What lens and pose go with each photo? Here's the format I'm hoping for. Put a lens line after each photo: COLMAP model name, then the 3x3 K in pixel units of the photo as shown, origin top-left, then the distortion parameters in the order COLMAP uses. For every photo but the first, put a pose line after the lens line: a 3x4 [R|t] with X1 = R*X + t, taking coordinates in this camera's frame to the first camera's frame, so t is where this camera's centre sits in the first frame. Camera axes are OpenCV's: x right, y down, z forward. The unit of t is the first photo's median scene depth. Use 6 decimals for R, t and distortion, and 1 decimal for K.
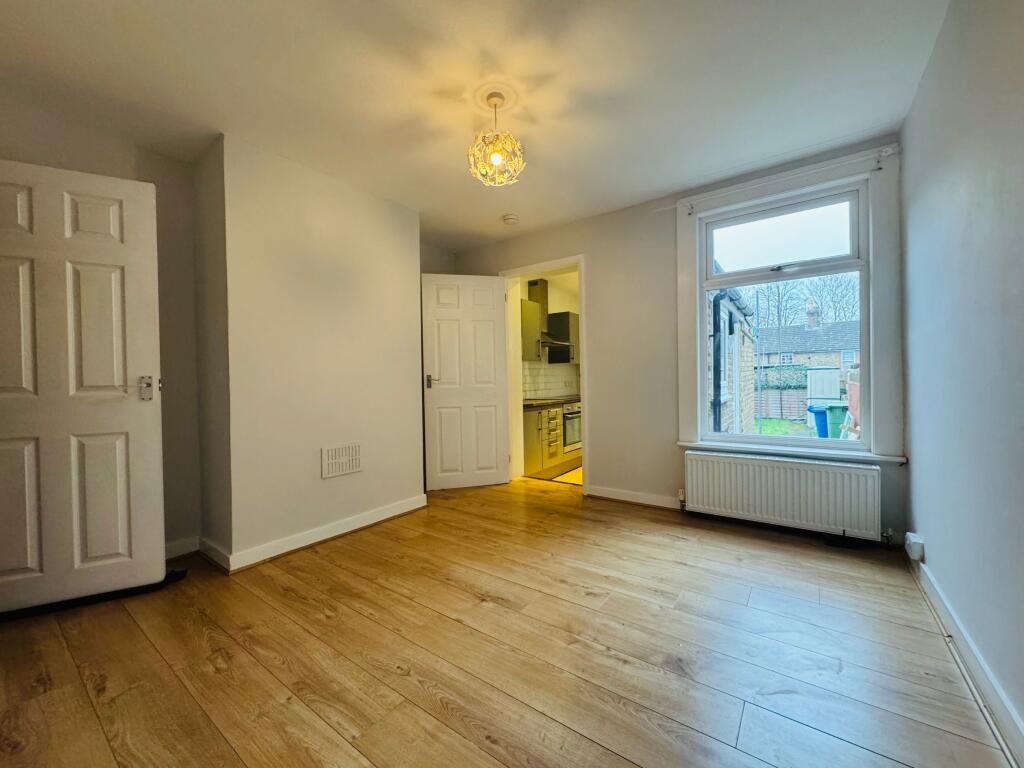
lens RADIAL K [[407.7, 0, 501.2], [0, 407.7, 386.2], [0, 0, 1]] dist [0.000163, 0.000607]
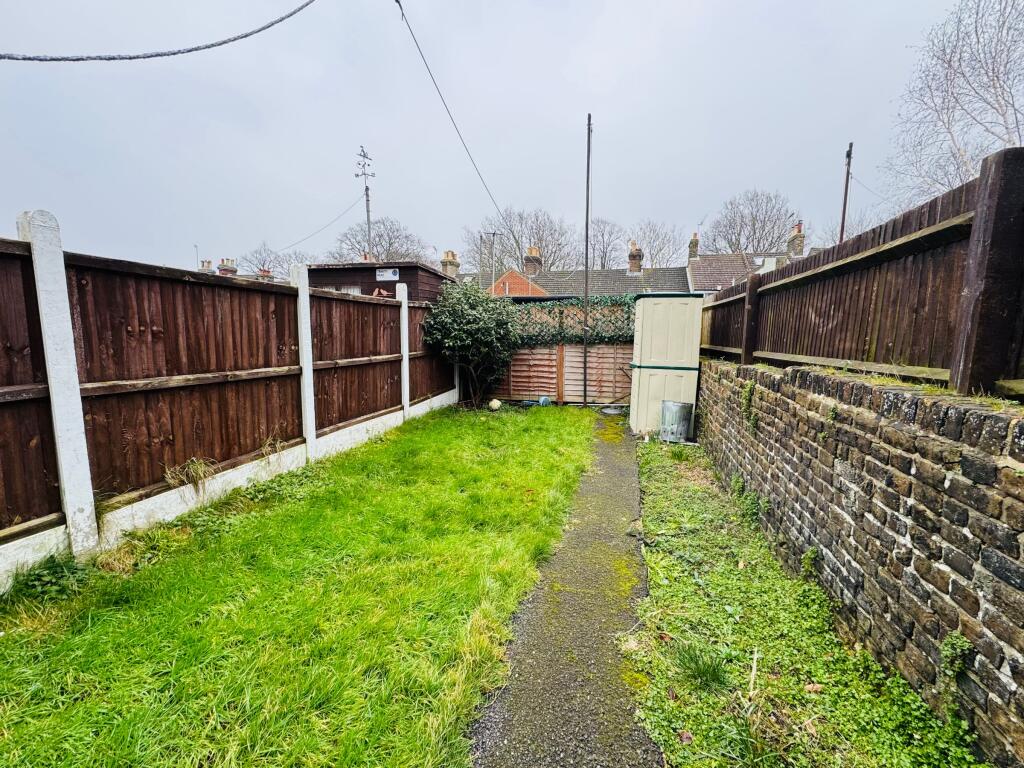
lens RADIAL K [[407.7, 0, 510.8], [0, 407.7, 385.0], [0, 0, 1]] dist [0.000163, 0.000607]
pose [[0.928225, -0.011390, 0.371845, 0.420976], [-0.031905, 0.993411, 0.110072, 0.005545], [-0.370649, -0.114035, 0.921746, 0.579947]]
